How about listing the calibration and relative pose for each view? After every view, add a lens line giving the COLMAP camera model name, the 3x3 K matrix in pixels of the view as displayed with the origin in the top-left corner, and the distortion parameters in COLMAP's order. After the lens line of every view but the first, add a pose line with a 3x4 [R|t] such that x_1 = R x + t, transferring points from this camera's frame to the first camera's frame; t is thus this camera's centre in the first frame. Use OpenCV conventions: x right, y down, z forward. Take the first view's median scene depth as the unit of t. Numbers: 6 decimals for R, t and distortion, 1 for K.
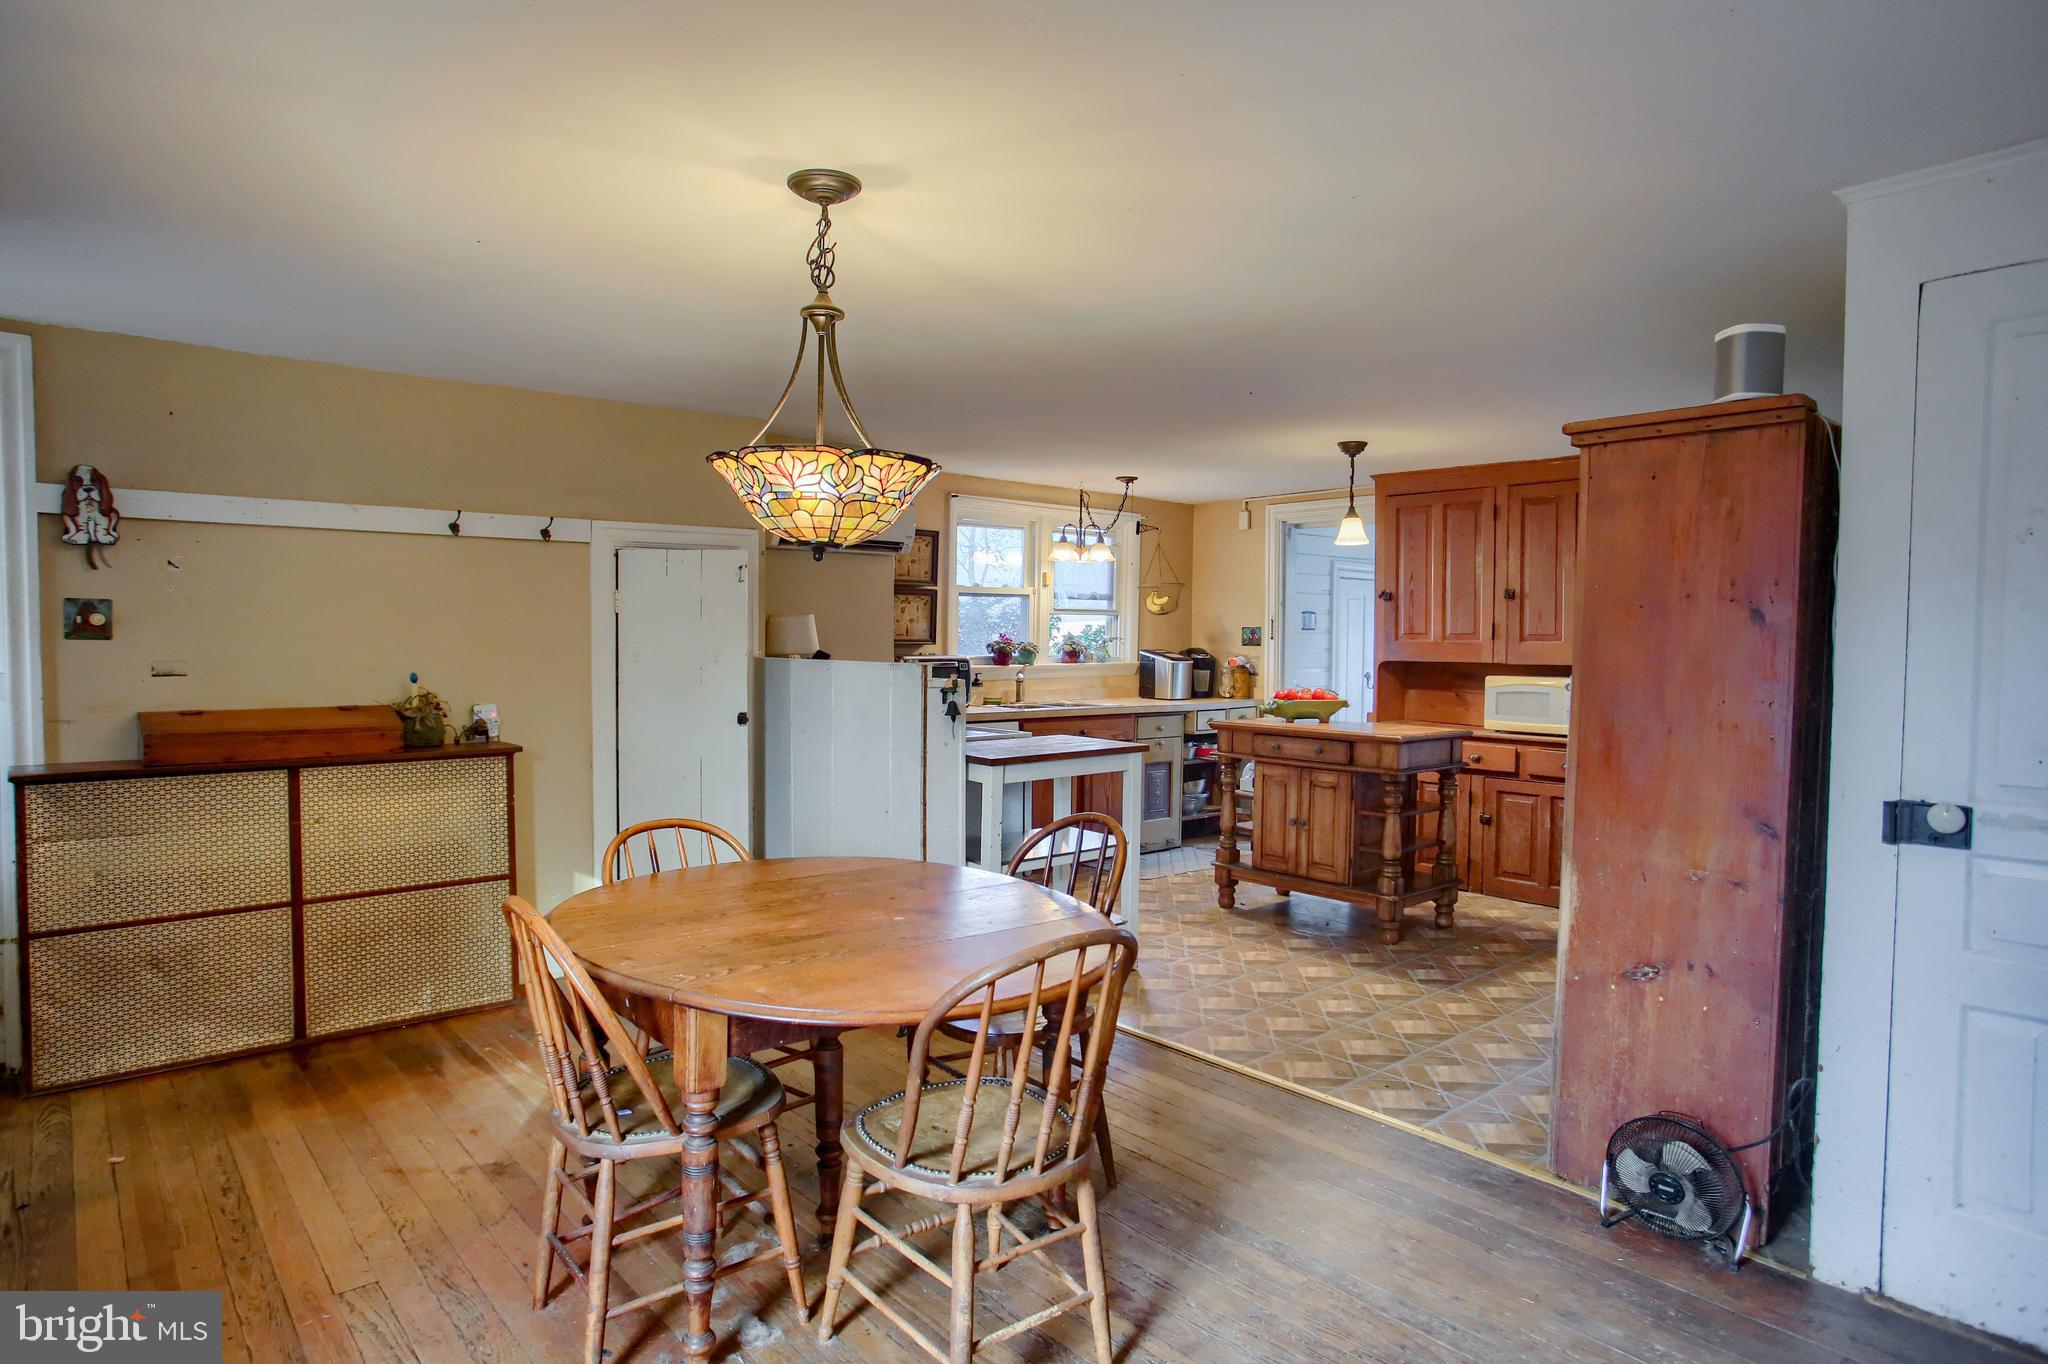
lens RADIAL K [[1140.2, 0, 1049.8], [0, 1140.2, 681.4], [0, 0, 1]] dist [-0.035841, 0.000720]
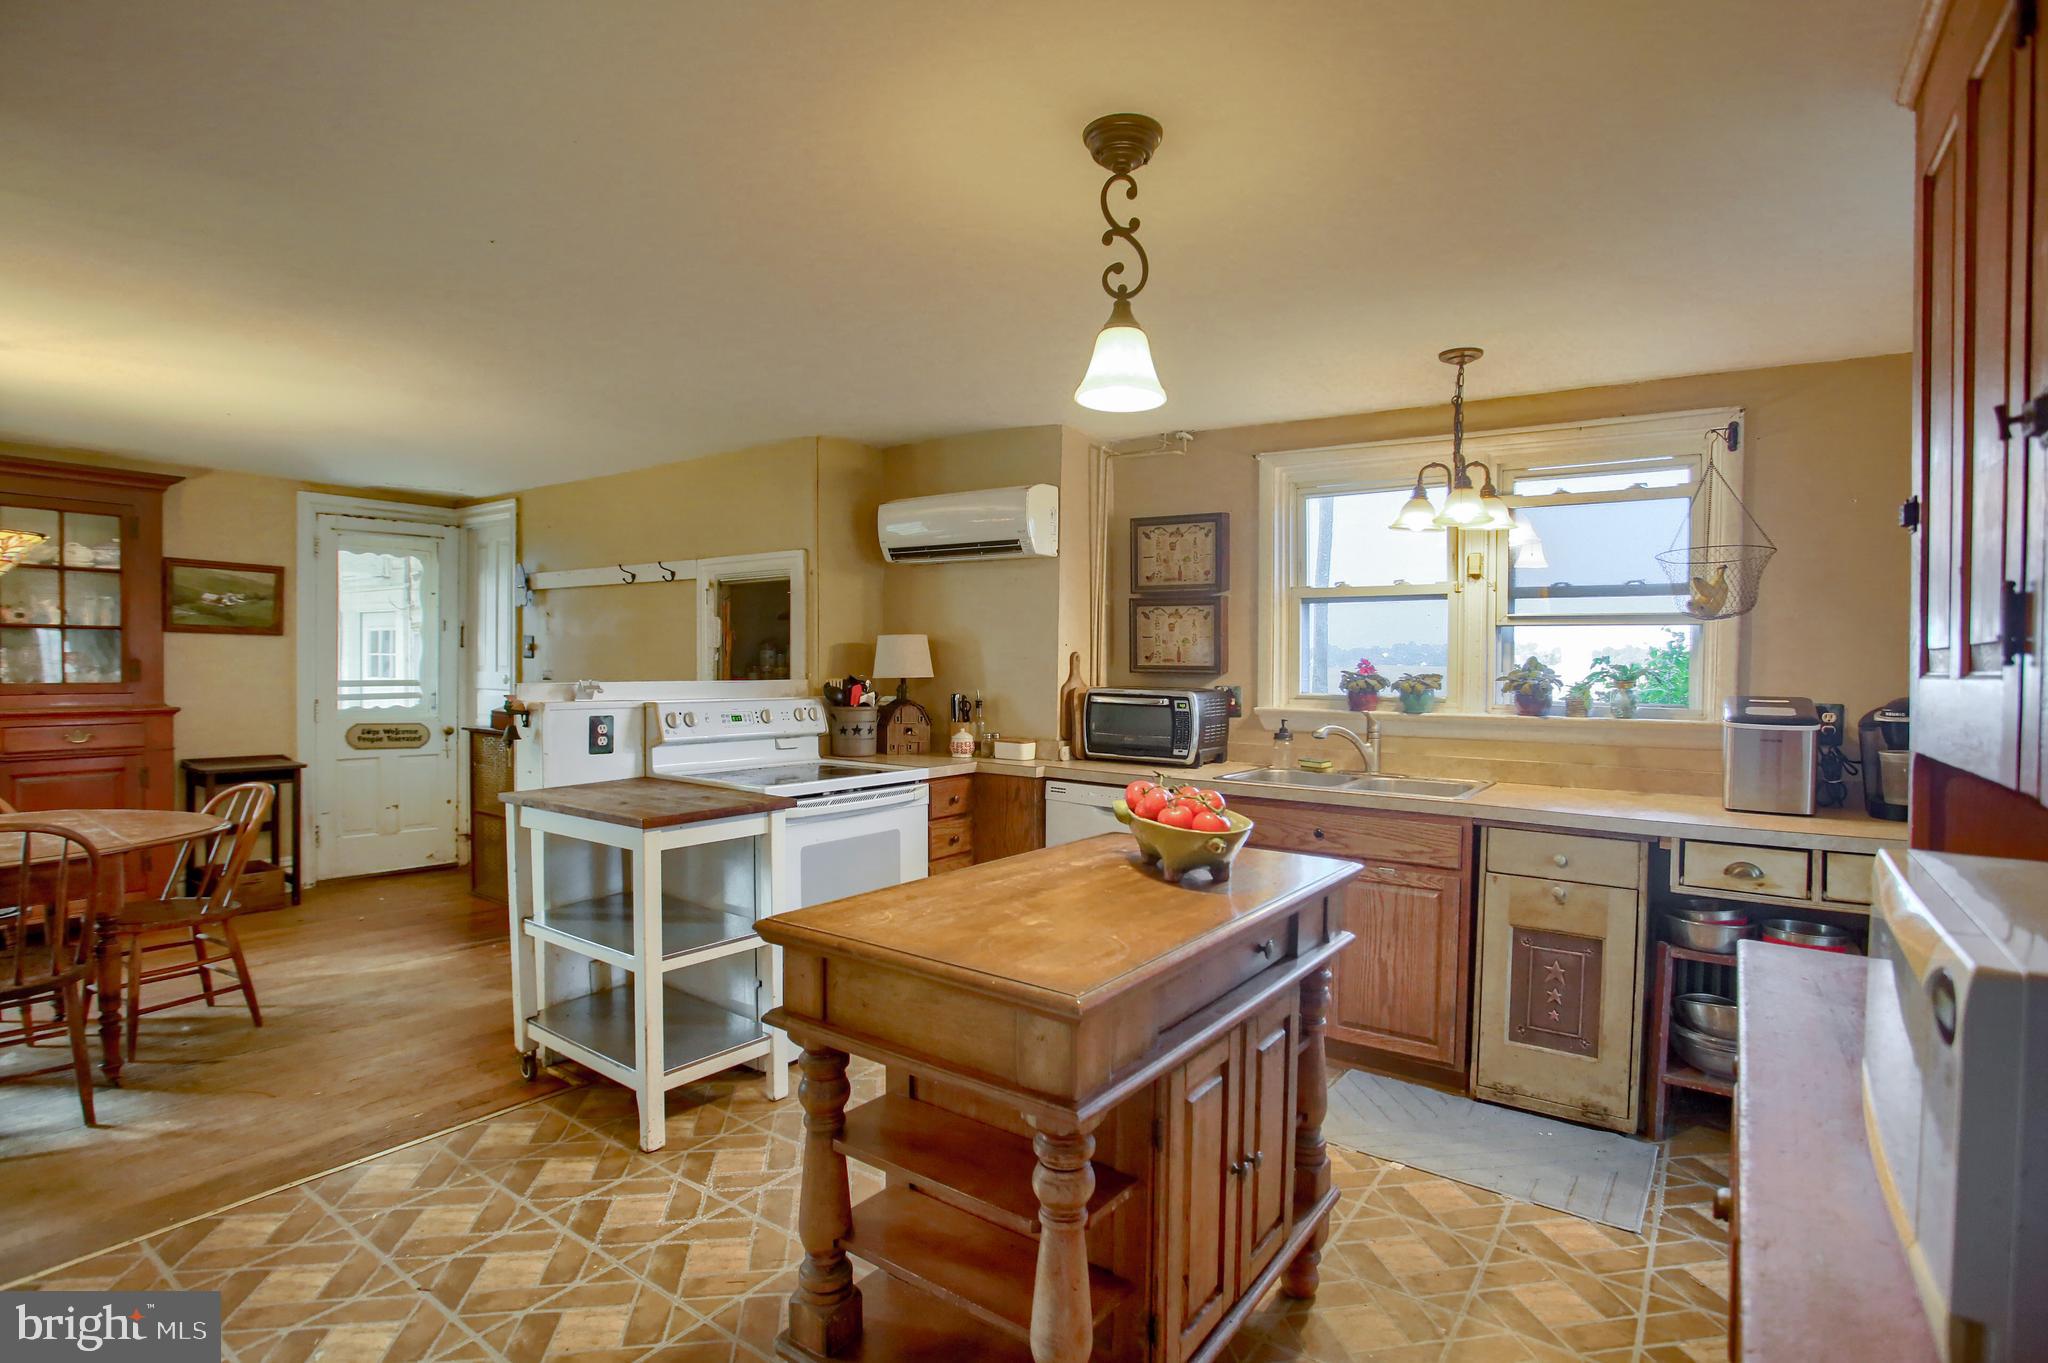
lens RADIAL K [[1015.6, 0, 1028.4], [0, 1015.6, 680.2], [0, 0, 1]] dist [-0.067390, 0.031163]
pose [[0.231069, 0.018682, -0.972758, 0.517482], [-0.049332, 0.998755, 0.007463, -0.029796], [0.971686, 0.046263, 0.231703, 0.802469]]
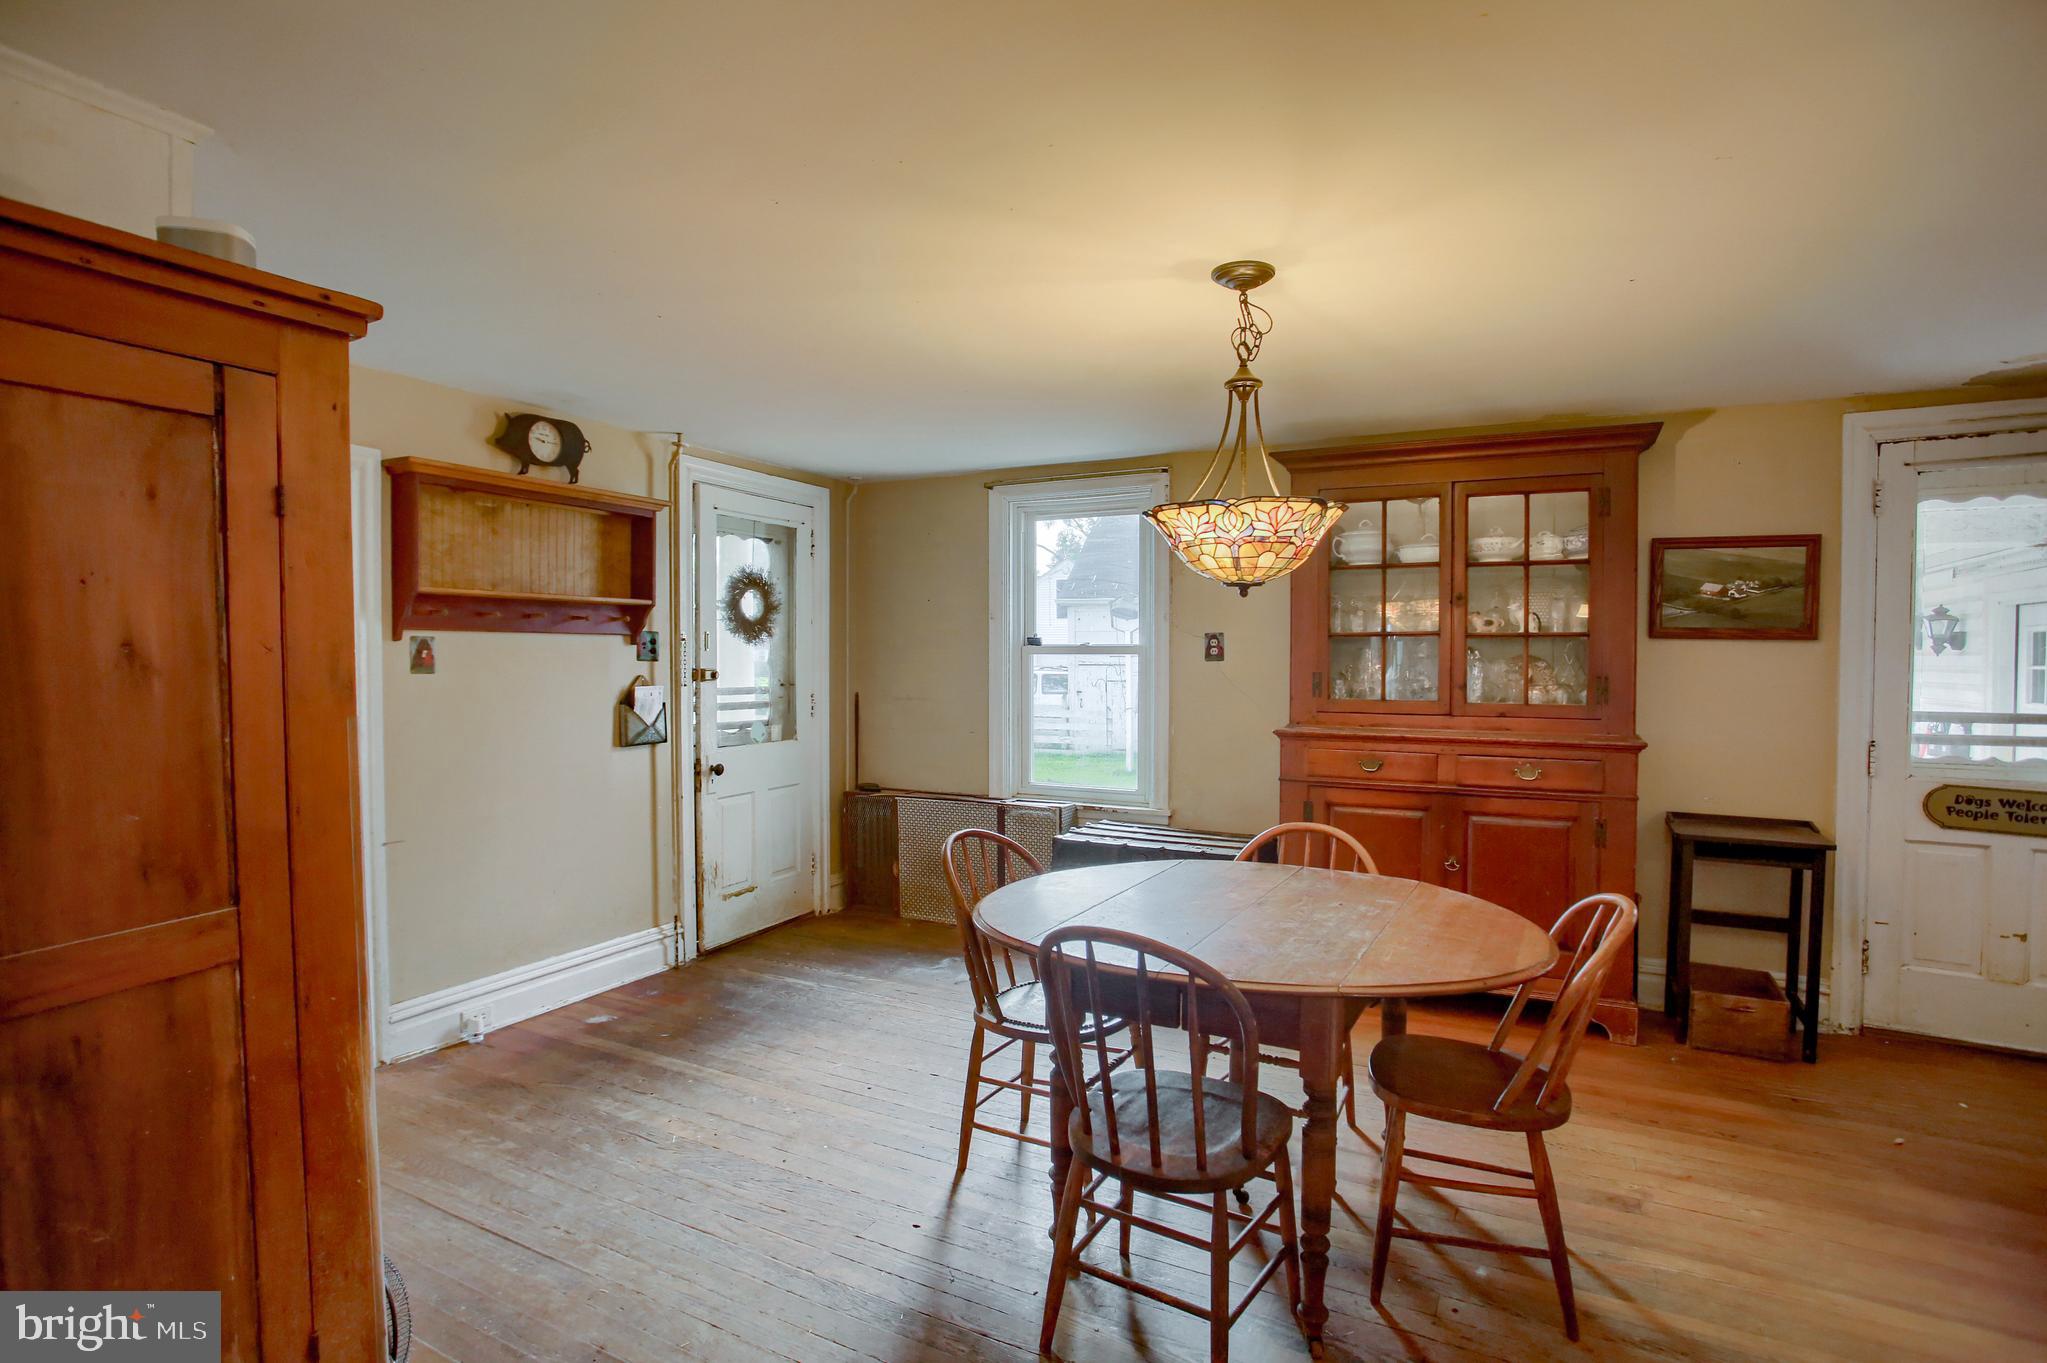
lens RADIAL K [[1015.1, 0, 1027.9], [0, 1015.1, 680.2], [0, 0, 1]] dist [-0.067390, 0.031163]
pose [[-0.932894, 0.001951, -0.360145, 0.144094], [-0.022181, 0.997776, 0.062863, -0.032702], [0.359467, 0.066633, -0.930776, 0.729492]]
